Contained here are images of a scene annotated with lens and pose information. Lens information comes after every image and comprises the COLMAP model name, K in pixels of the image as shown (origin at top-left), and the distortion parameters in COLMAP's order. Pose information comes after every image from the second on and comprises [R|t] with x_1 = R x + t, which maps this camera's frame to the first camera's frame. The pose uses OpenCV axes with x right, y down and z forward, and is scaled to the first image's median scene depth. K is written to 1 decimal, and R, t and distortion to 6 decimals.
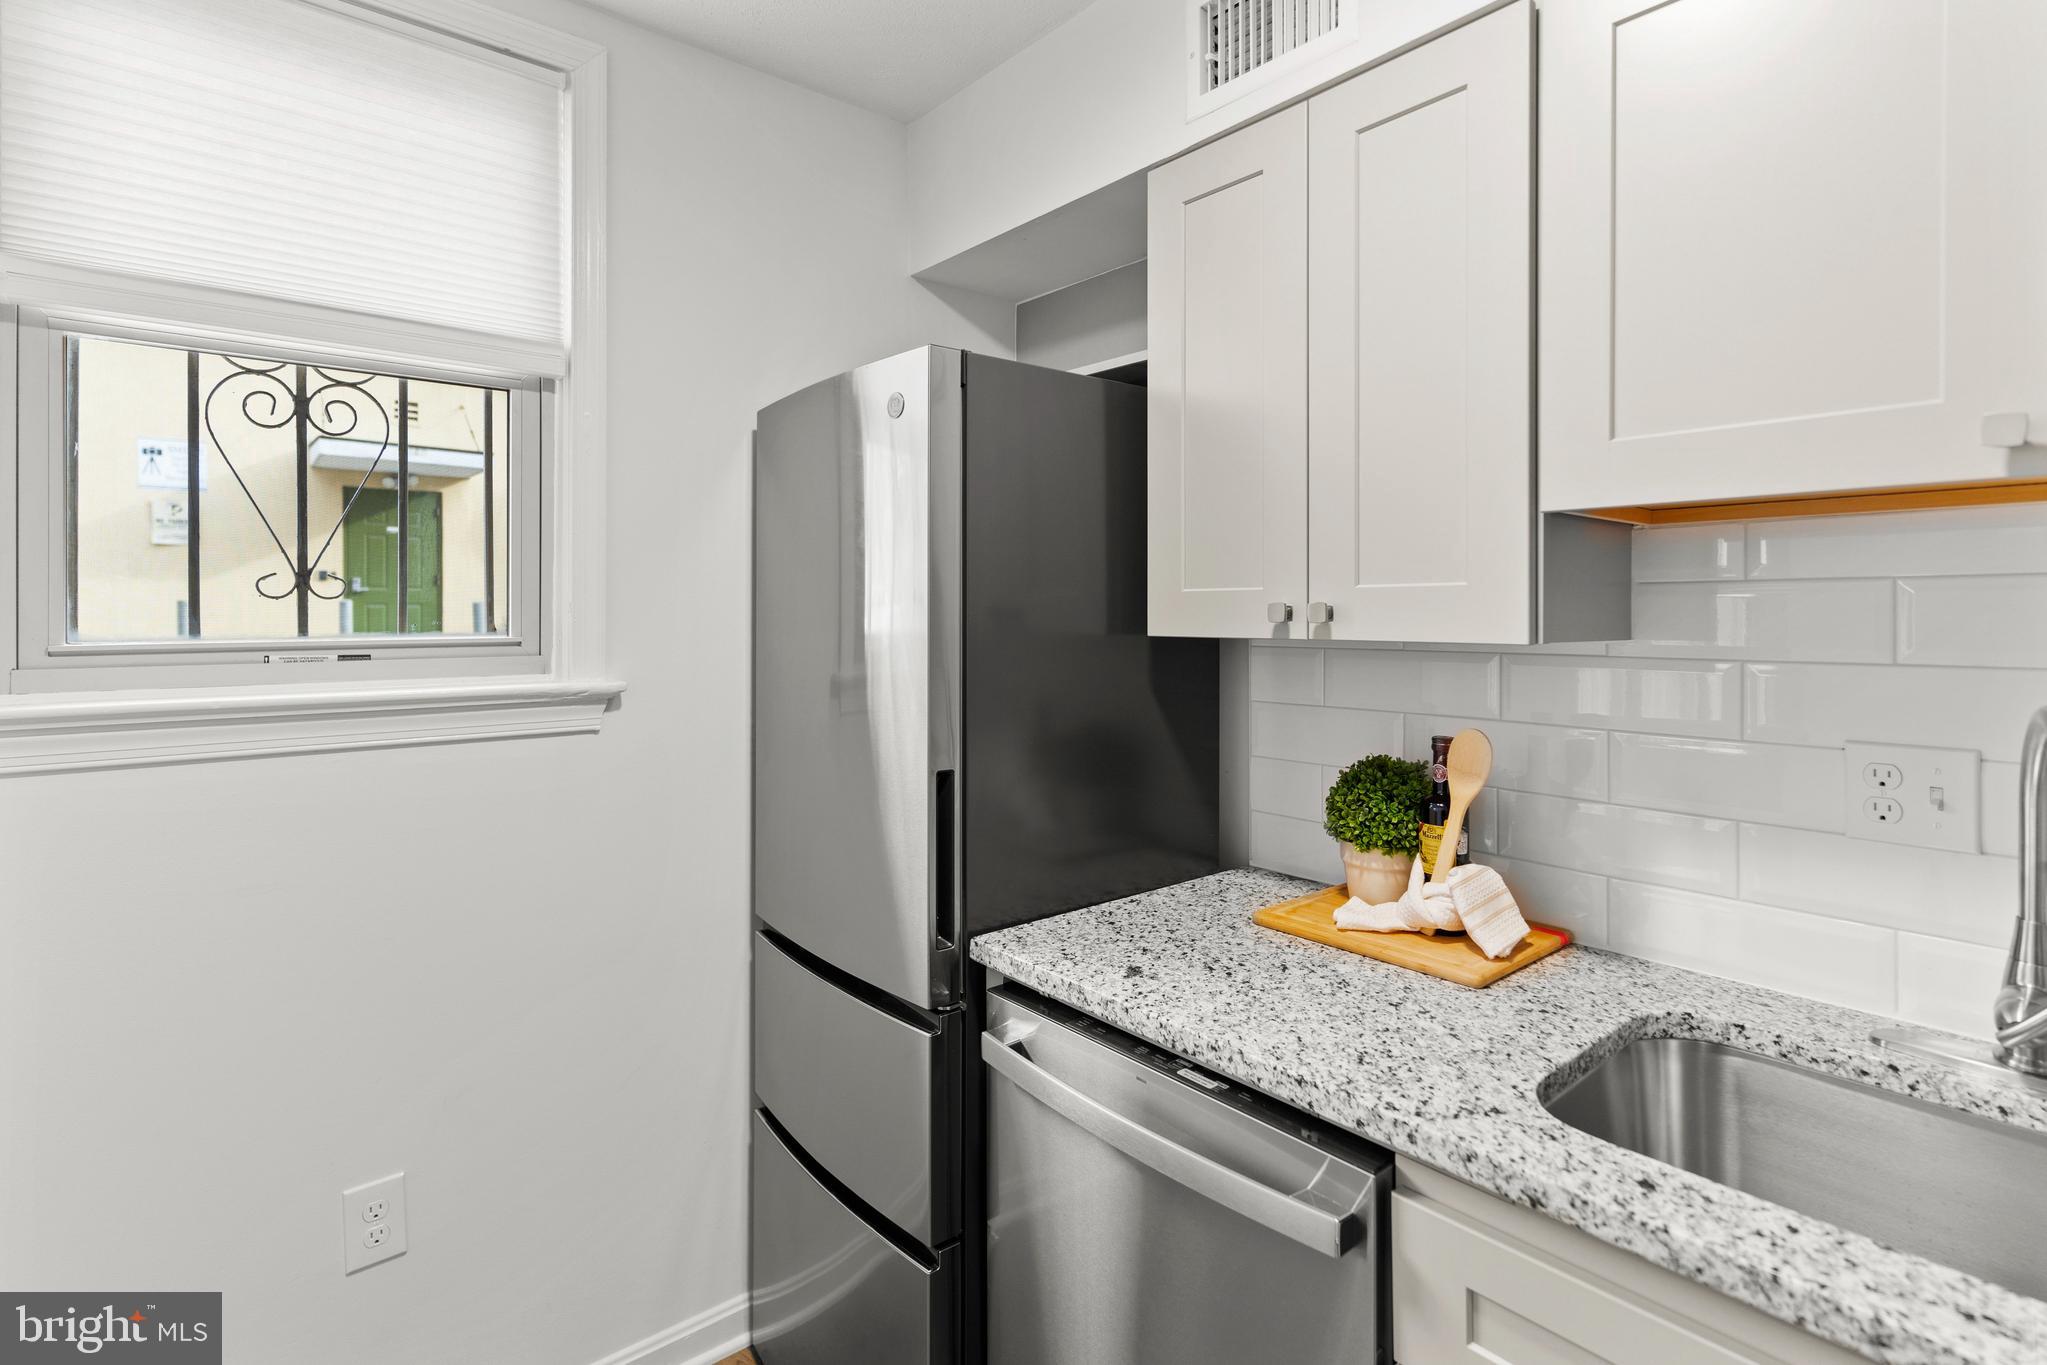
lens RADIAL K [[1007.4, 0, 1016.5], [0, 1007.4, 613.3], [0, 0, 1]] dist [0.002651, 0.000250]
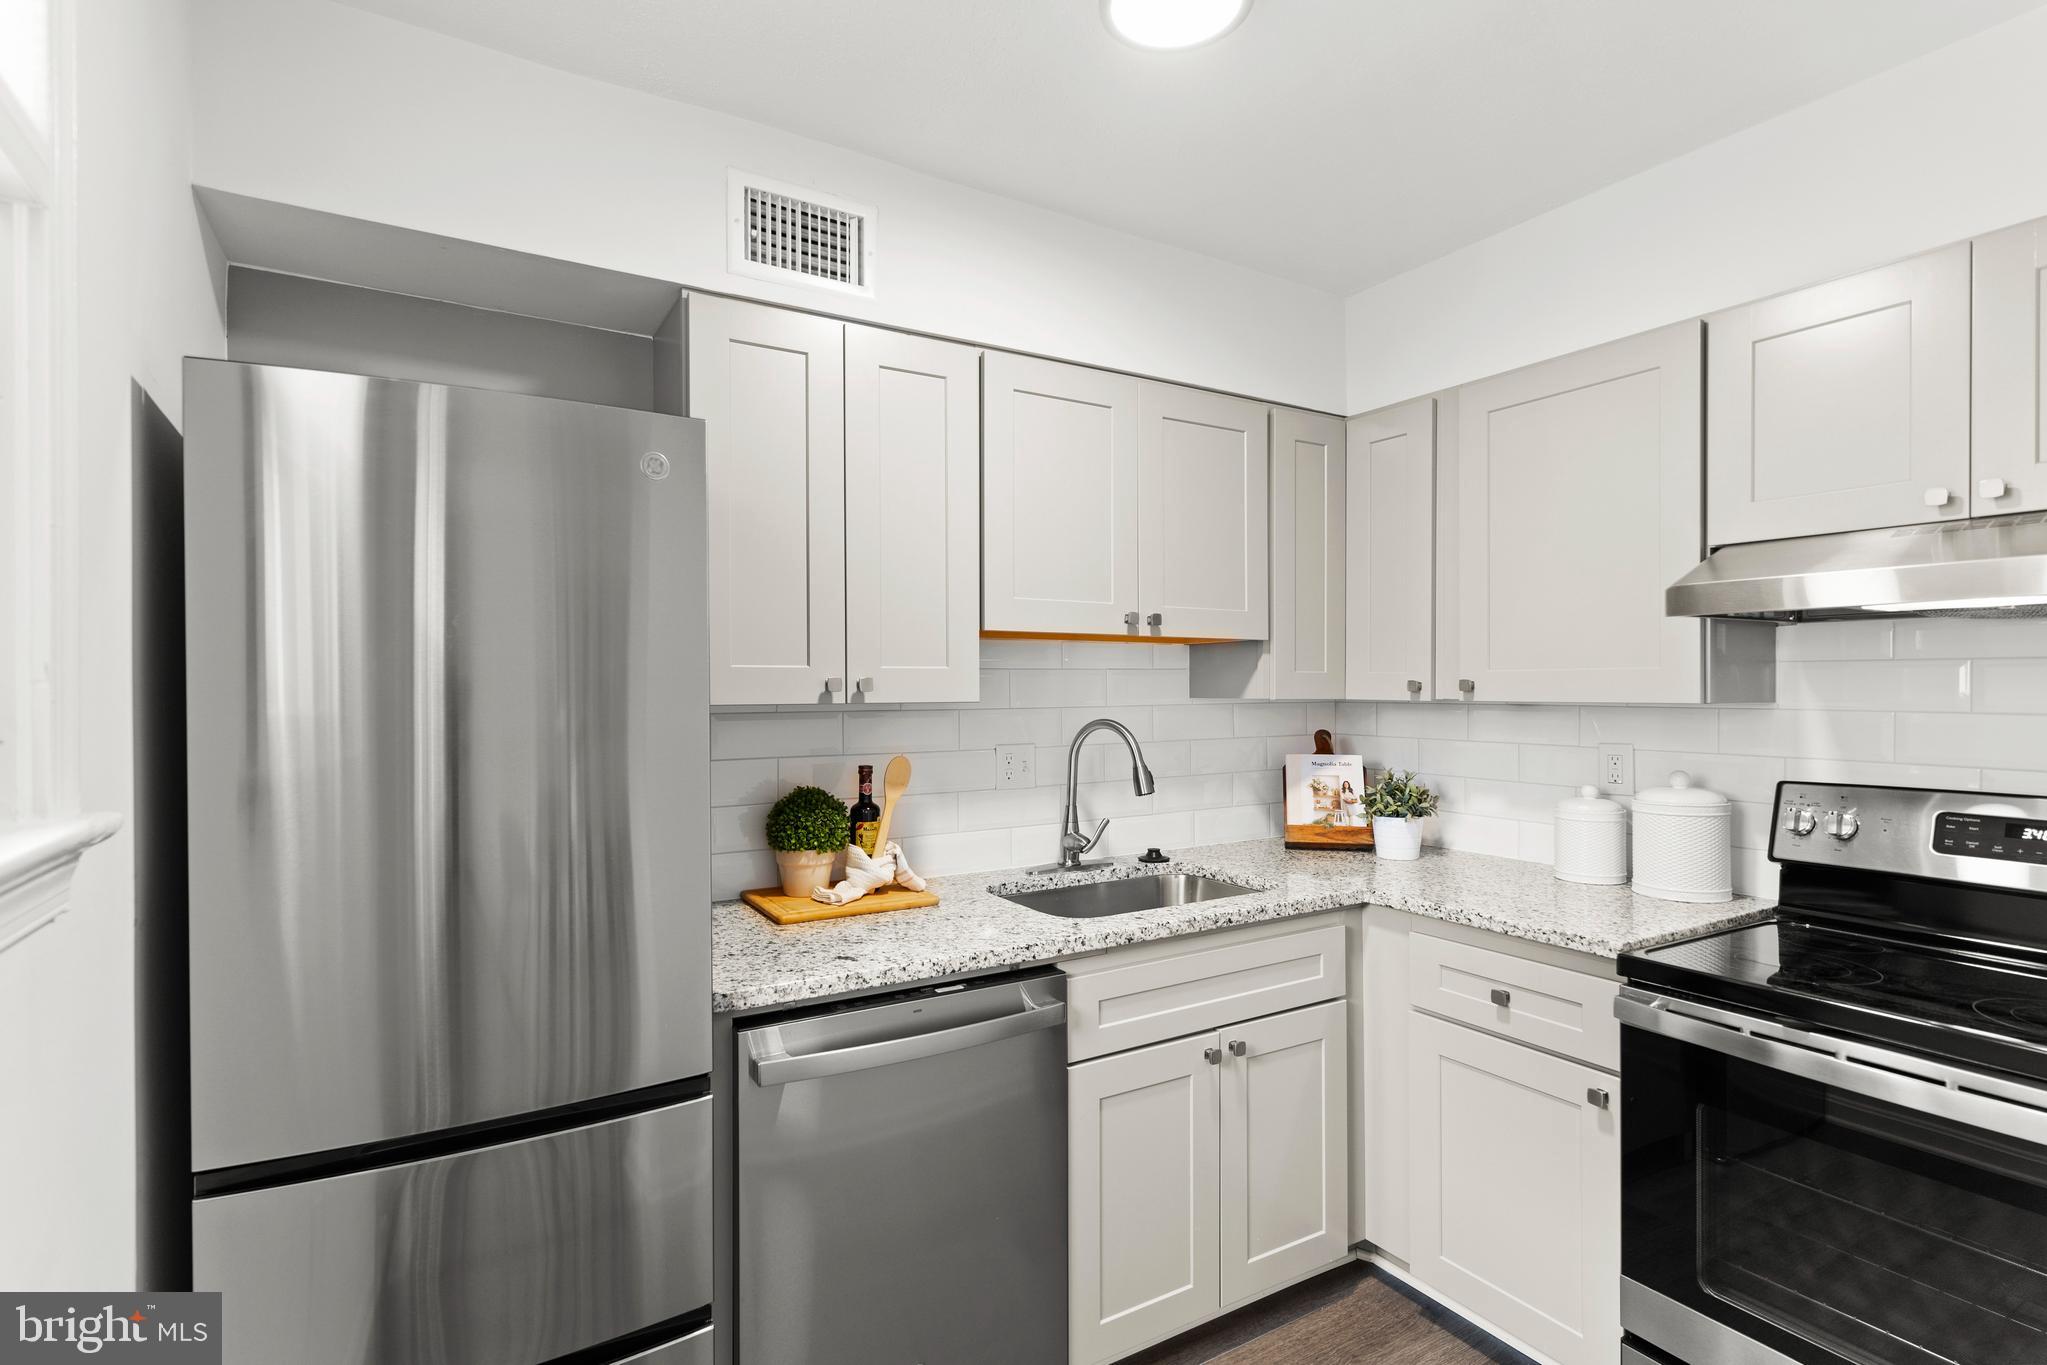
lens RADIAL K [[963.6, 0, 1025.3], [0, 963.6, 692.6], [0, 0, 1]] dist [0.000603, 0.000240]
pose [[0.149309, -0.002307, 0.988788, -1.165569], [0.004315, 0.999989, 0.001682, 0.011582], [-0.988781, 0.004015, 0.149318, 0.627662]]
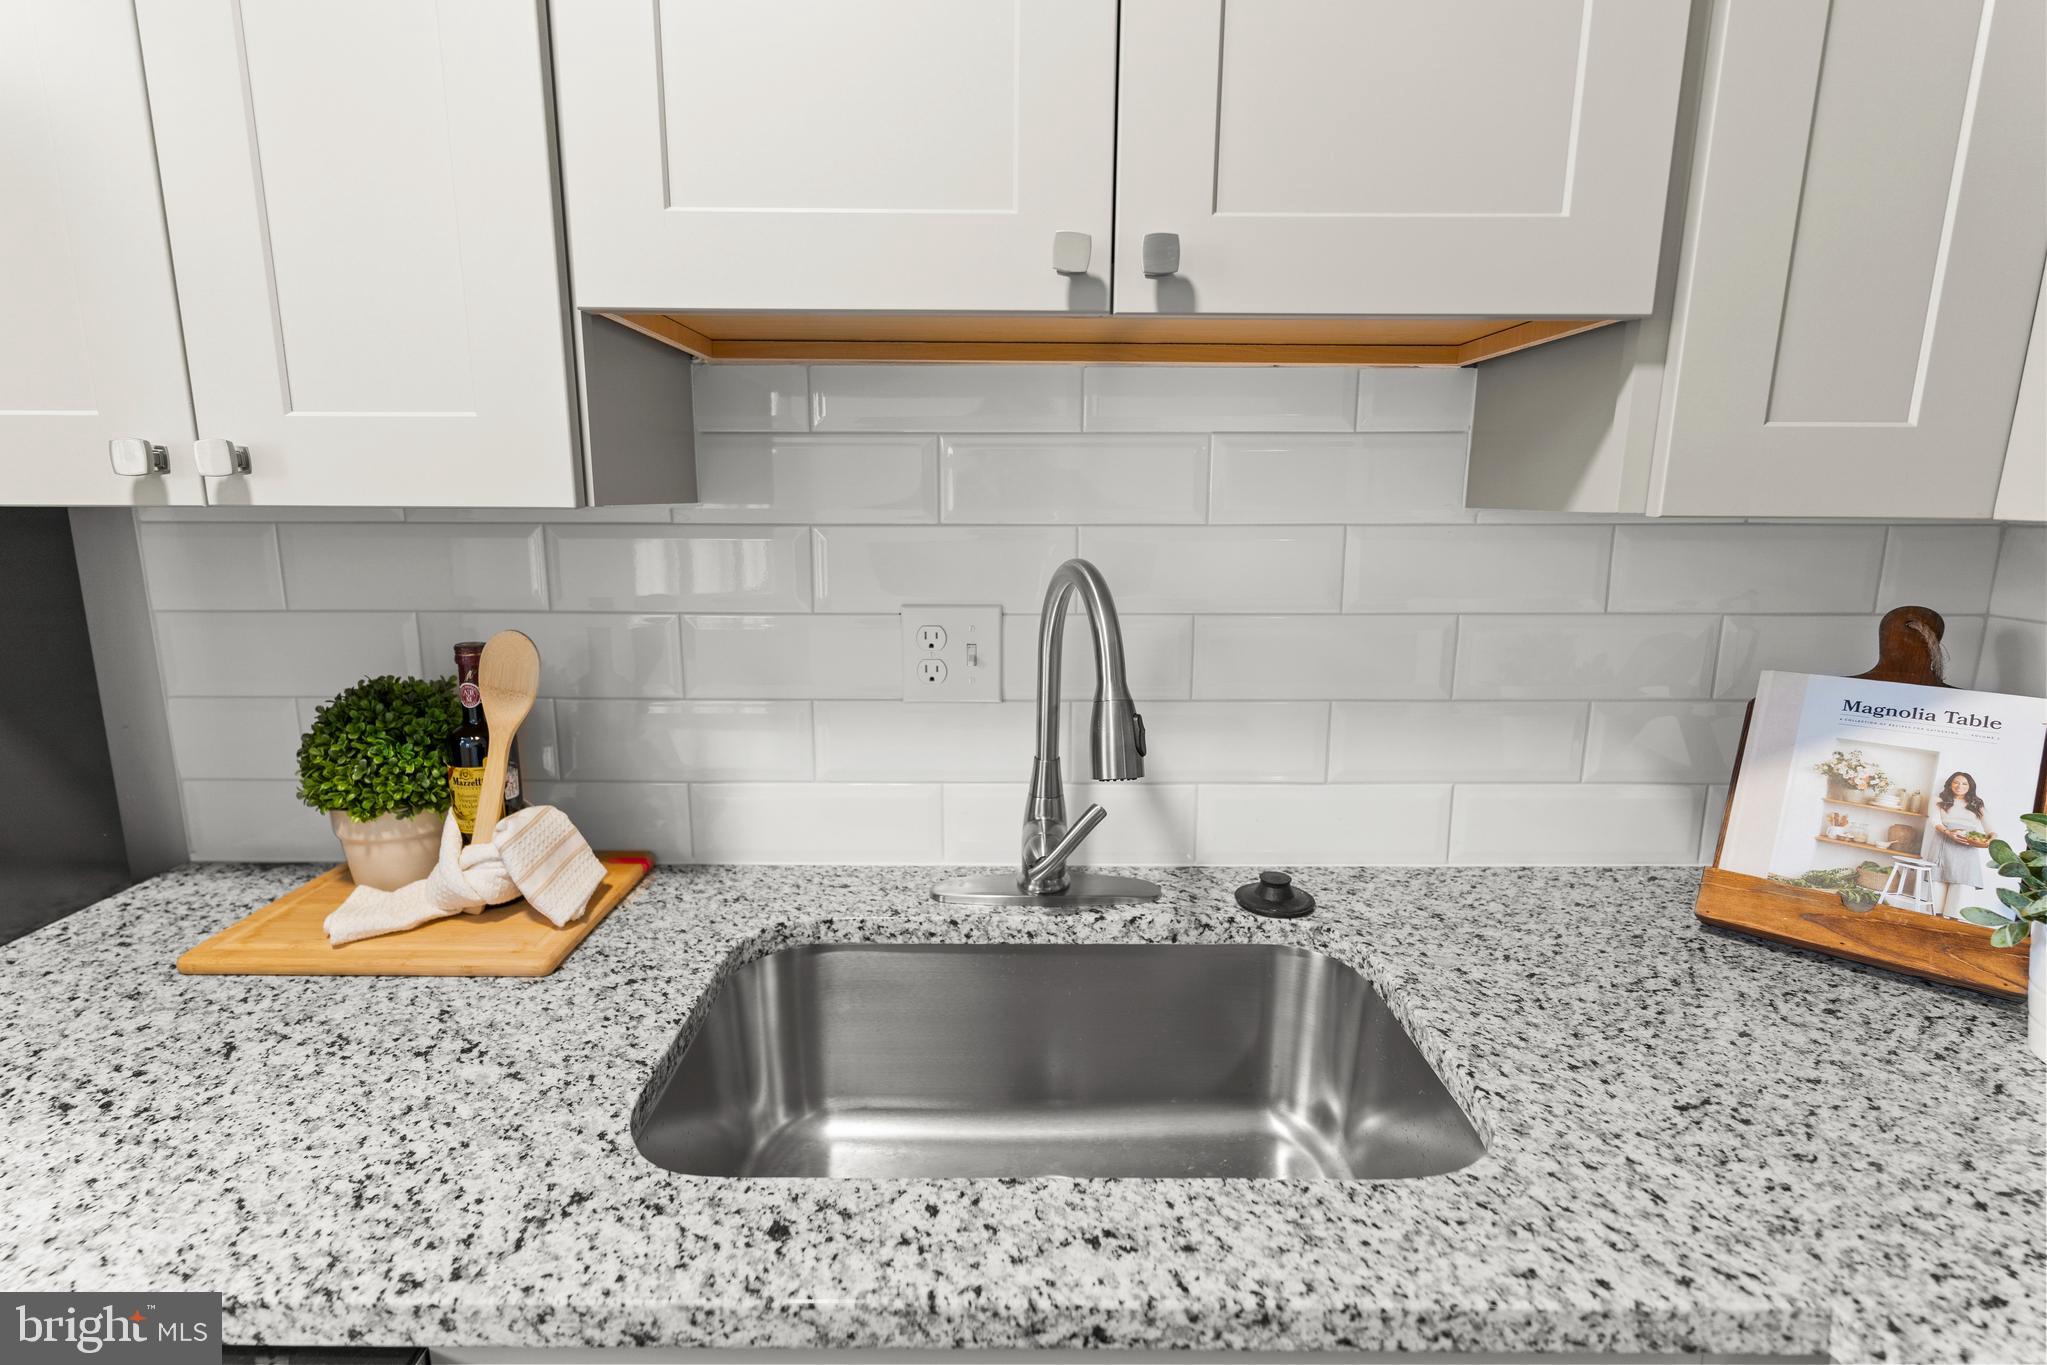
lens RADIAL K [[984.6, 0, 1012.1], [0, 984.6, 679.6], [0, 0, 1]] dist [0.002292, -0.000067]
pose [[0.641745, -0.142466, 0.753570, 0.164829], [-0.004716, 0.981843, 0.189638, 0.016415], [-0.766904, -0.125253, 0.629421, 0.311593]]
